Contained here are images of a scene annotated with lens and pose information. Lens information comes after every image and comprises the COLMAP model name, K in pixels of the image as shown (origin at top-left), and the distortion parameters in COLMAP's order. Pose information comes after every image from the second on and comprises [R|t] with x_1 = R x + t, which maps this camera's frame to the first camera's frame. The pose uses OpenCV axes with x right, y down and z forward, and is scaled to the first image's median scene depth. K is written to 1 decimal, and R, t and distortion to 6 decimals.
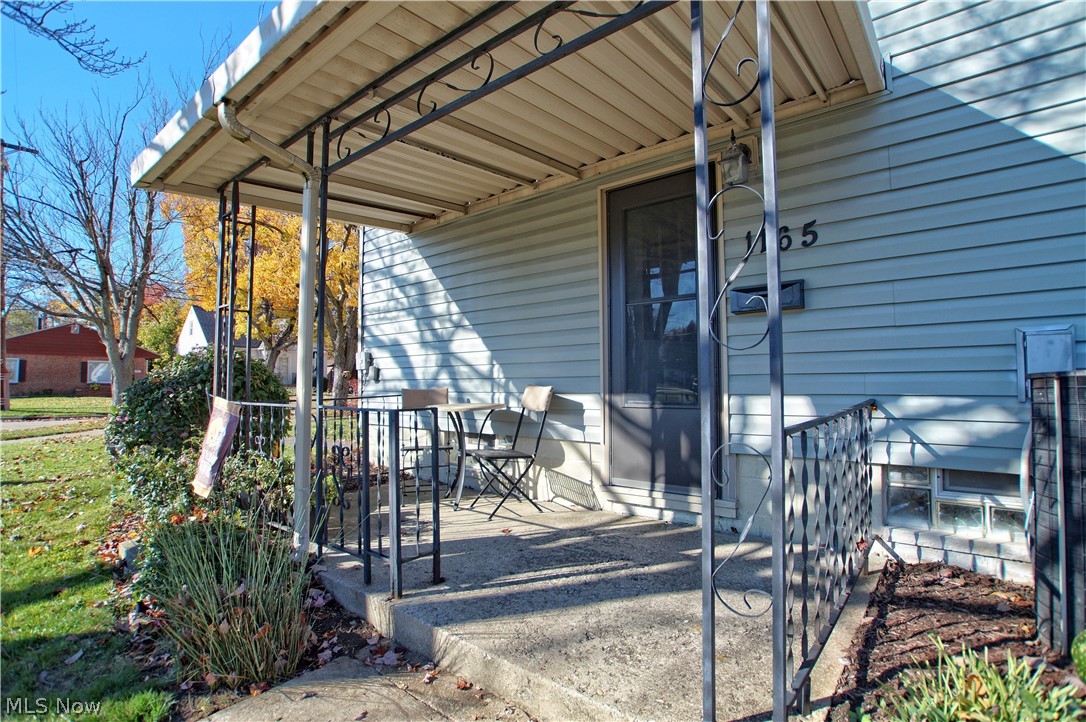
lens RADIAL K [[530.2, 0, 543.0], [0, 530.2, 361.0], [0, 0, 1]] dist [-0.075824, 0.039033]
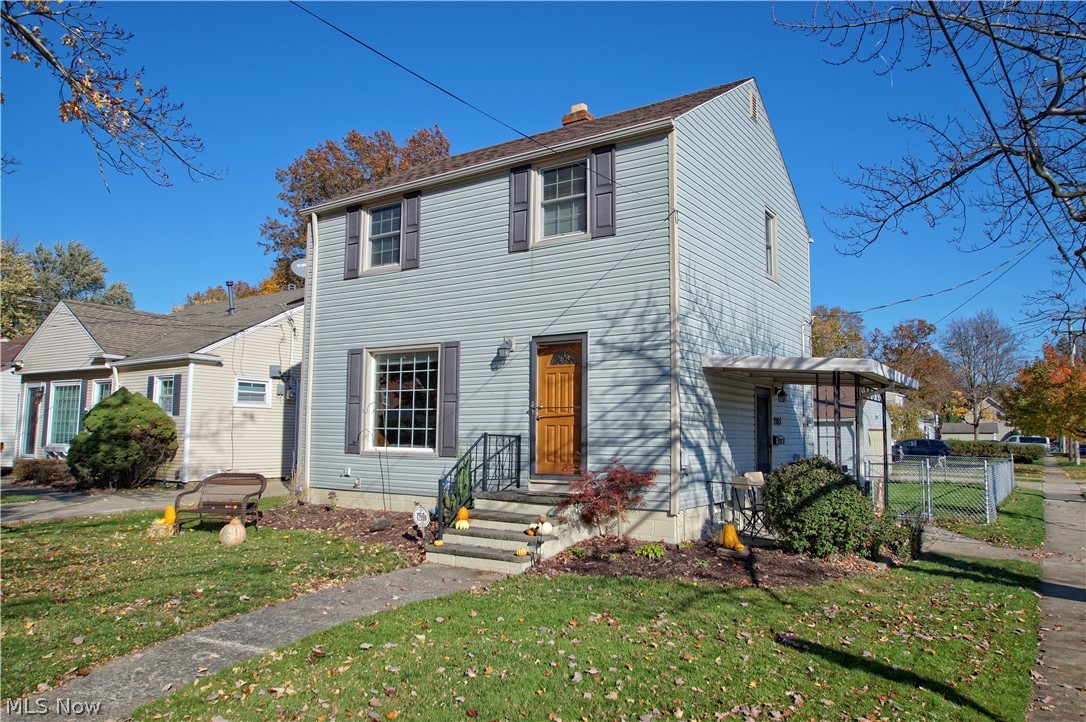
lens RADIAL K [[737.1, 0, 543.0], [0, 737.1, 361.0], [0, 0, 1]] dist [-0.041402, 0.045254]
pose [[-0.089041, 0.095316, 0.991457, -2.460434], [-0.064733, 0.992752, -0.101254, -0.035314], [-0.993922, -0.073195, -0.082226, 1.799396]]
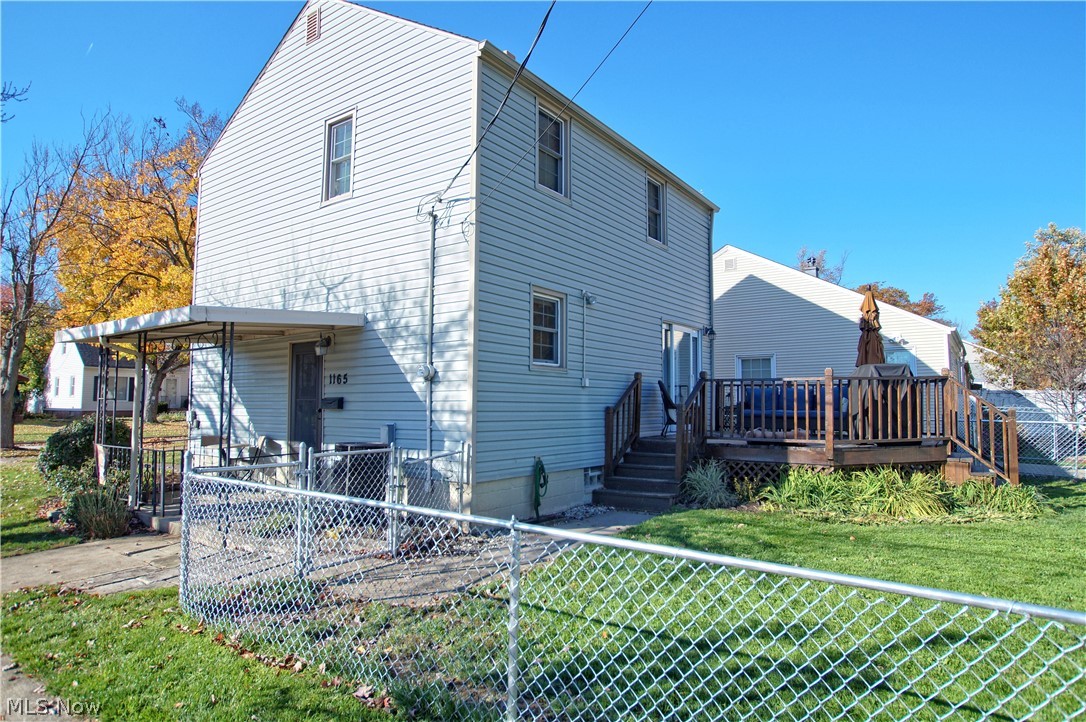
lens RADIAL K [[631.7, 0, 543.0], [0, 631.7, 361.0], [0, 0, 1]] dist [-0.060731, 0.053499]
pose [[0.997979, 0.005992, 0.063262, 0.780449], [-0.004812, 0.999812, -0.018784, -0.172294], [-0.063363, 0.018442, 0.997820, -1.258418]]
